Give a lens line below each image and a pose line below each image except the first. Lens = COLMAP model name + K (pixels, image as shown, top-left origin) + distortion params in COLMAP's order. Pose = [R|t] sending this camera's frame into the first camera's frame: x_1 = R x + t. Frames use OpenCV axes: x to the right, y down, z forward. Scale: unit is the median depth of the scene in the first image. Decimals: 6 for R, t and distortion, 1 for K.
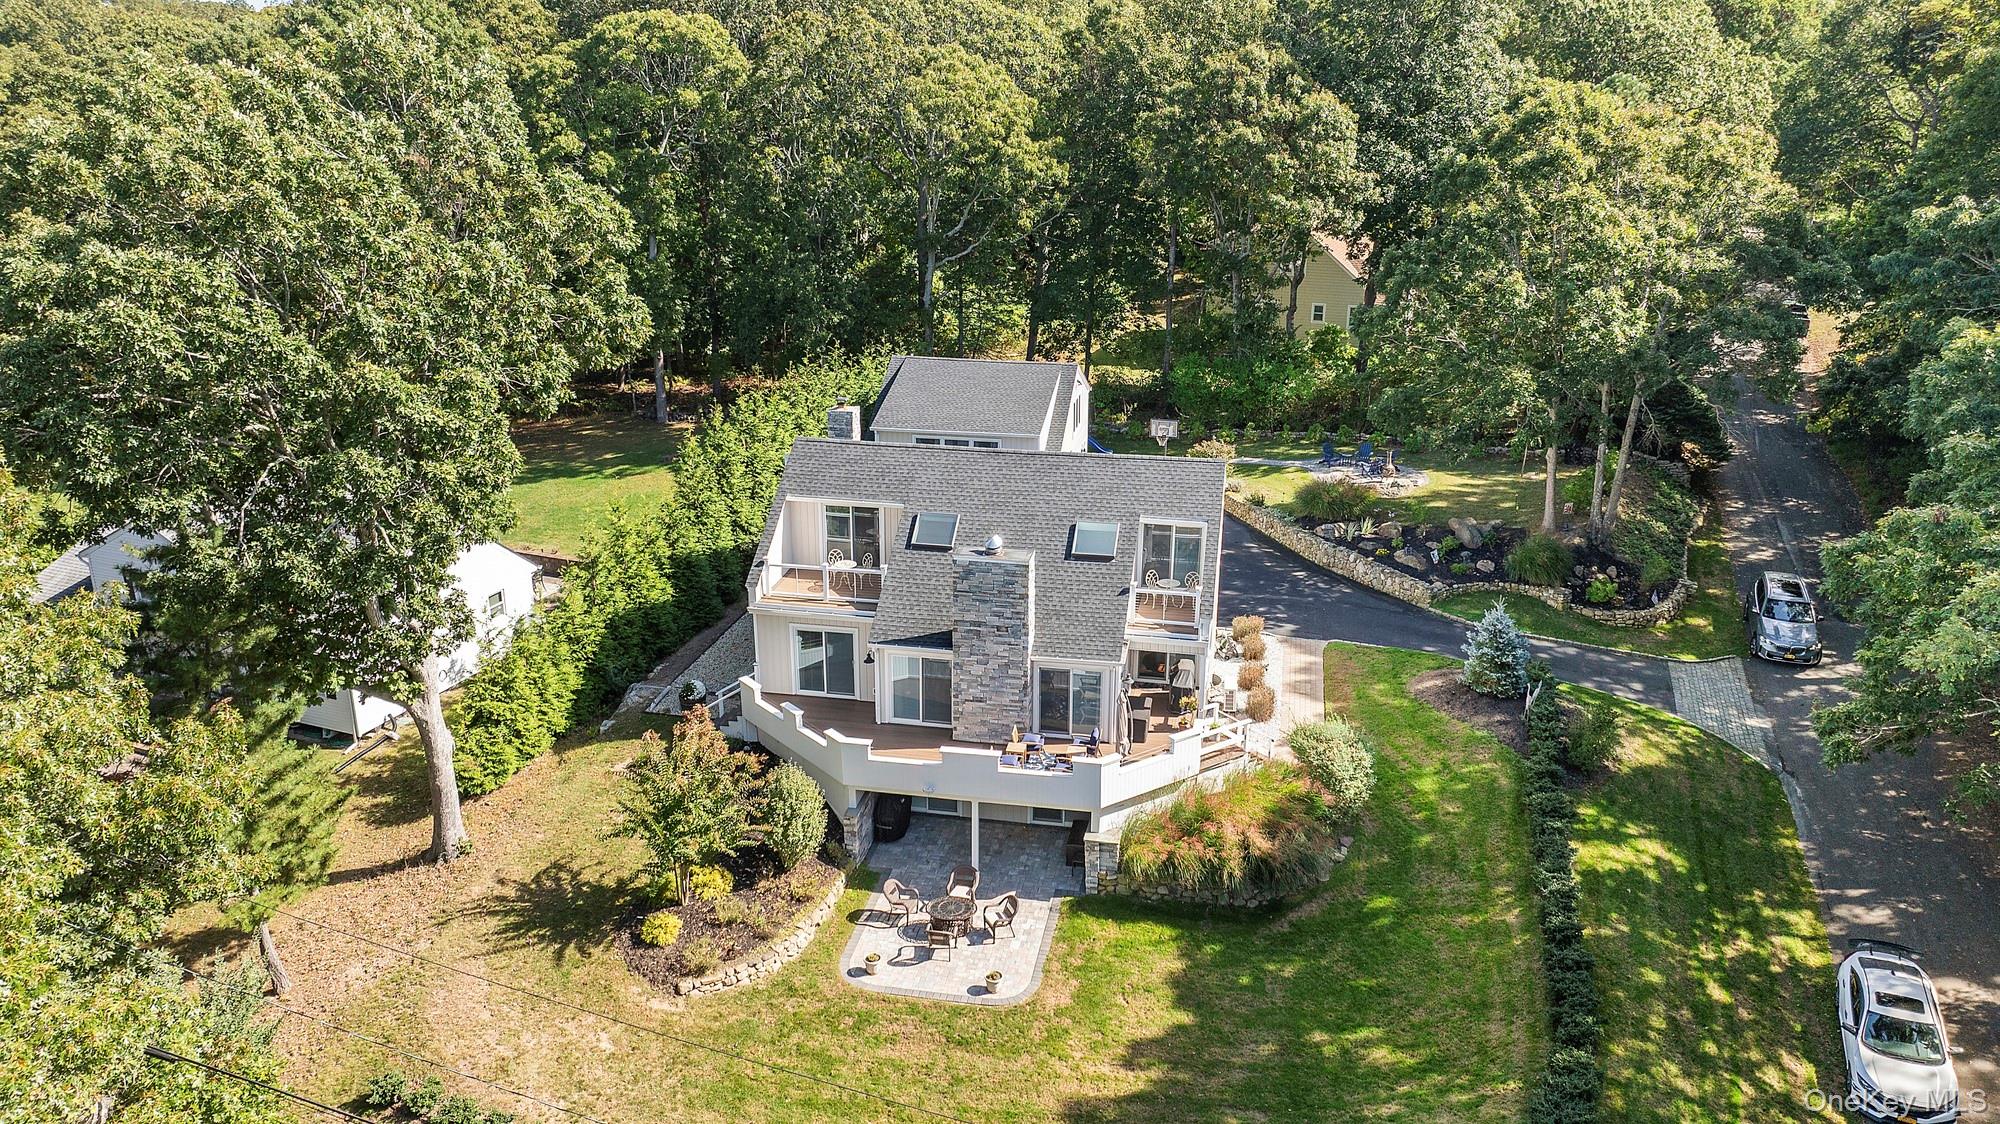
lens RADIAL K [[1444.7, 0, 996.8], [0, 1444.7, 560.2], [0, 0, 1]] dist [-0.026080, 0.034600]
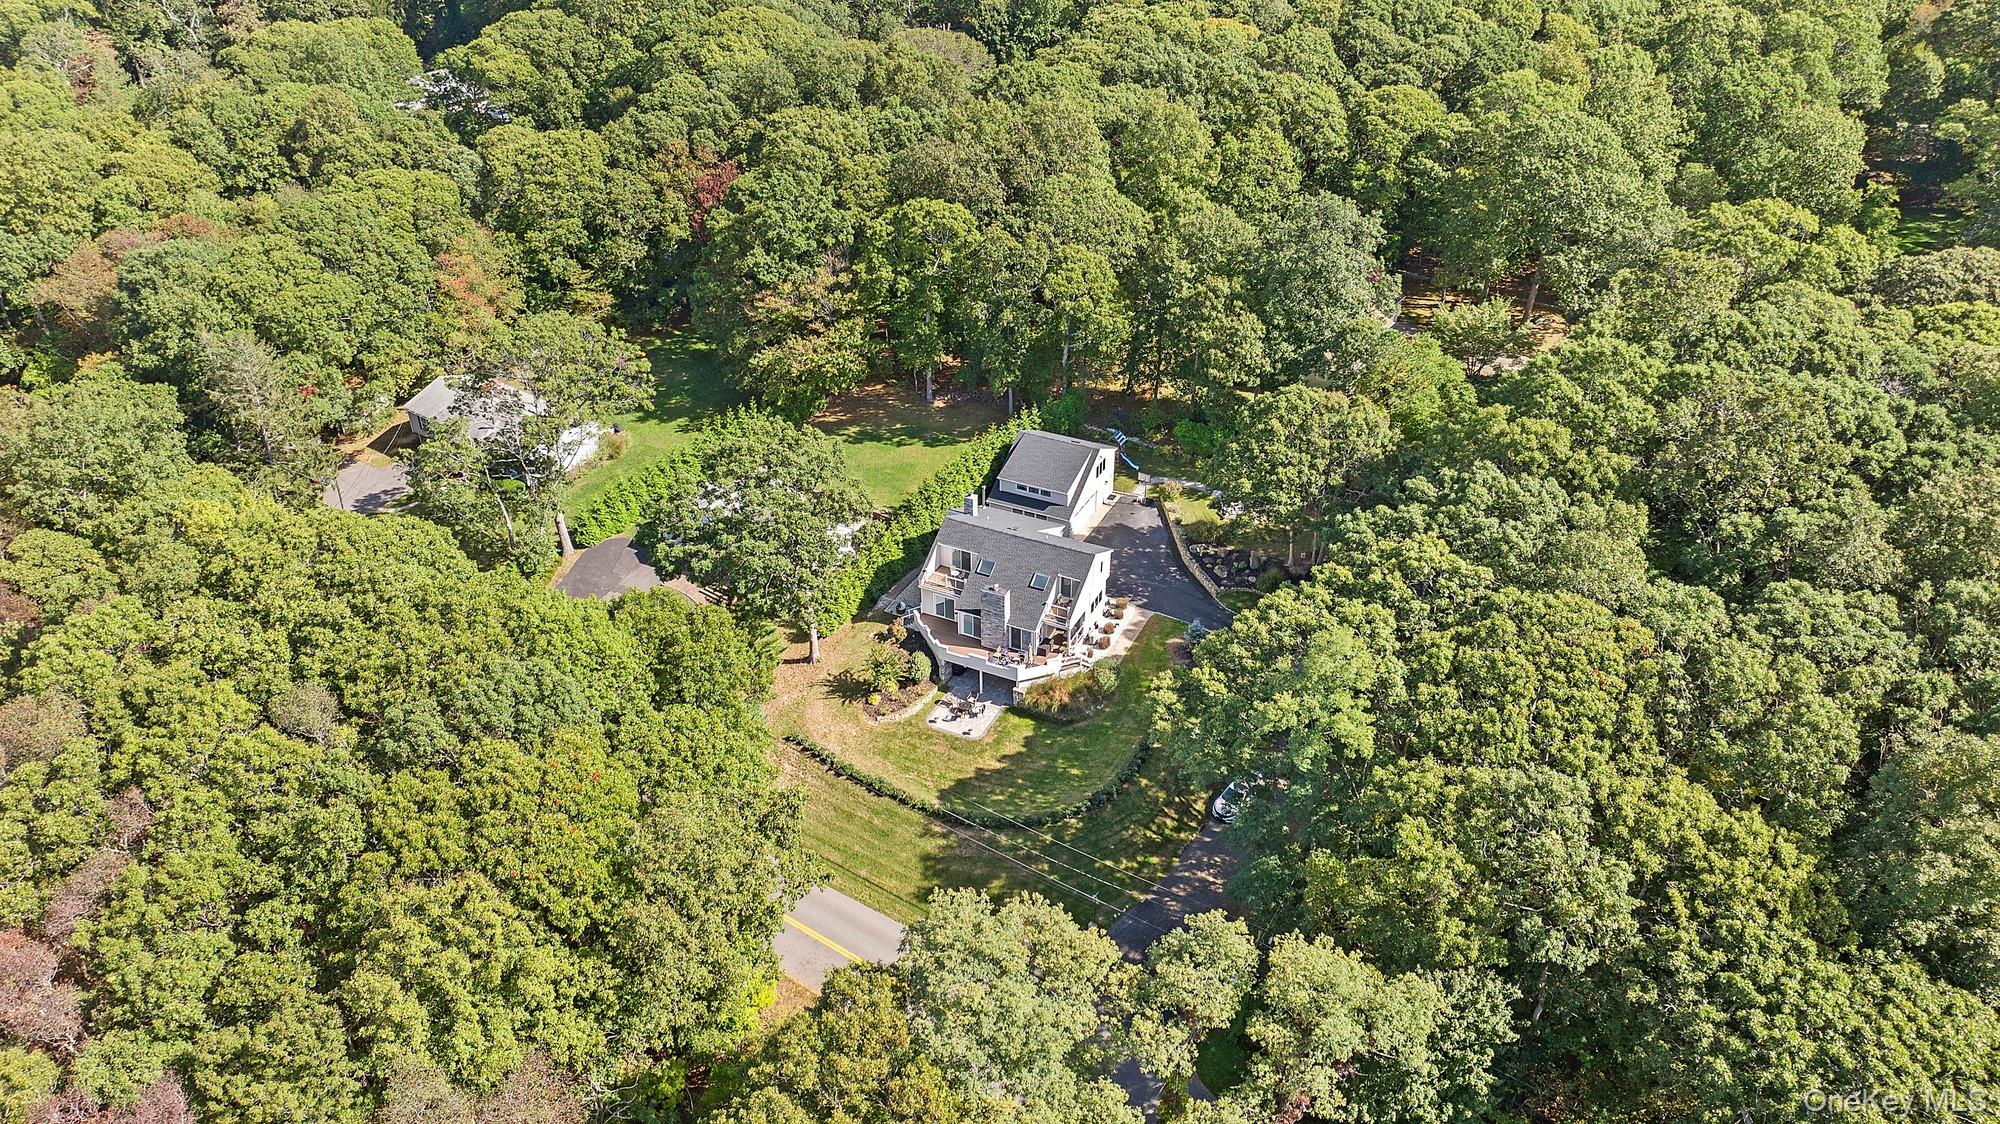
lens RADIAL K [[1444.7, 0, 996.8], [0, 1444.7, 560.2], [0, 0, 1]] dist [-0.026080, 0.034600]
pose [[0.967866, 0.131086, -0.214599, 0.623387], [-0.079071, 0.968742, 0.235131, -0.752741], [0.238714, -0.210607, 0.947977, -1.763757]]
